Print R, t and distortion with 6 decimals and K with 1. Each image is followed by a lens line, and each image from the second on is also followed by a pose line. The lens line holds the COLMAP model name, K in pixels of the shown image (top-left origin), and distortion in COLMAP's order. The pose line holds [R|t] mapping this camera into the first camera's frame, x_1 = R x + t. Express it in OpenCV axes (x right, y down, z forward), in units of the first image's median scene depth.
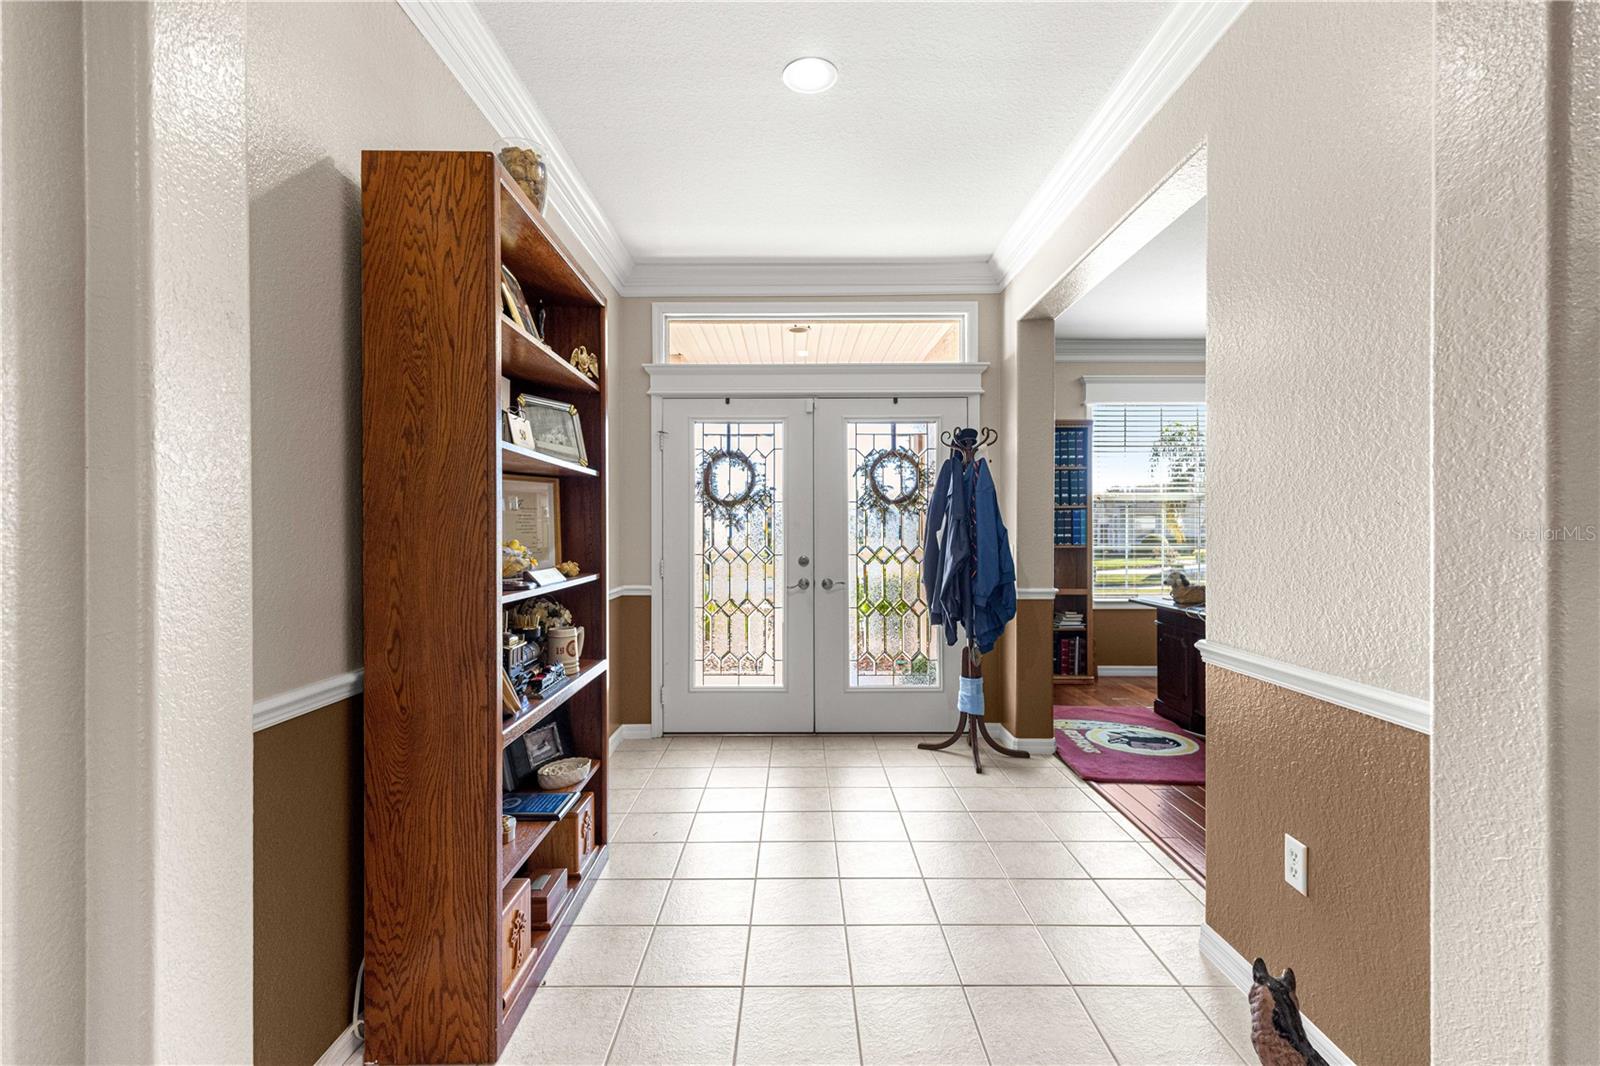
lens RADIAL K [[726.2, 0, 791.9], [0, 726.2, 529.8], [0, 0, 1]] dist [-0.002409, -0.000891]
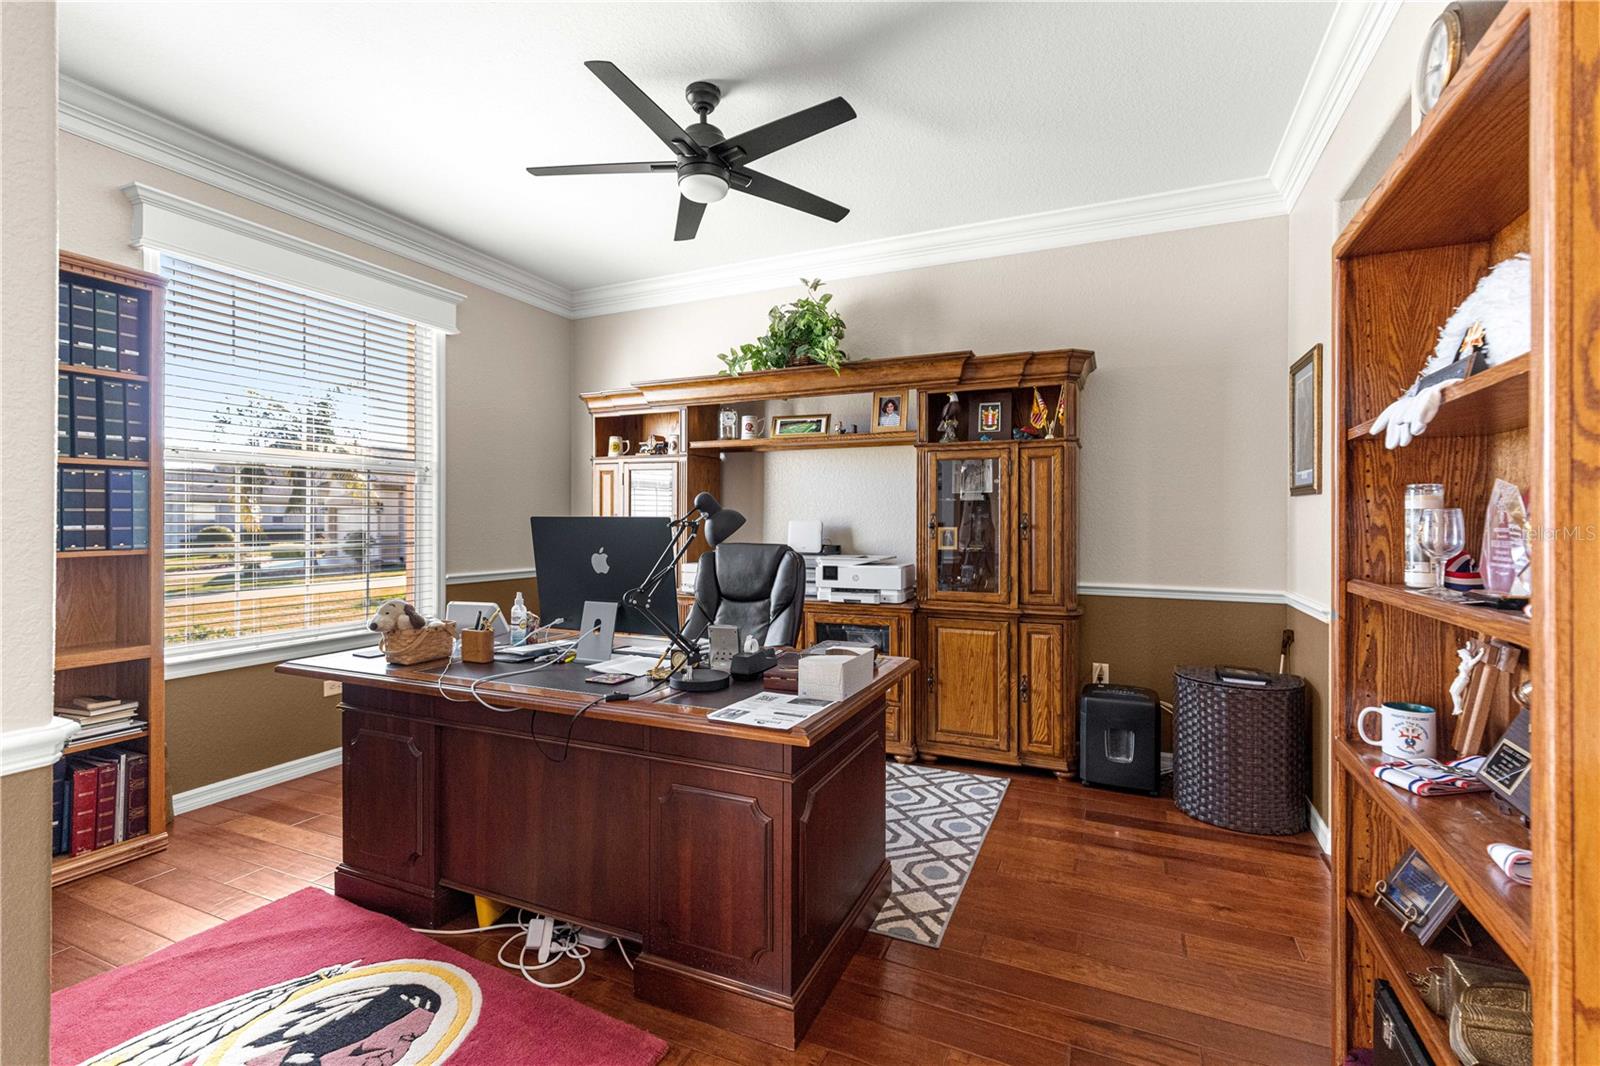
lens RADIAL K [[726.2, 0, 791.5], [0, 726.2, 521.2], [0, 0, 1]] dist [-0.002409, -0.000891]
pose [[0.414691, 0.002161, 0.909960, 0.158933], [0.002187, 0.999992, -0.003371, 0.006311], [-0.909960, 0.003388, 0.414683, 0.441647]]
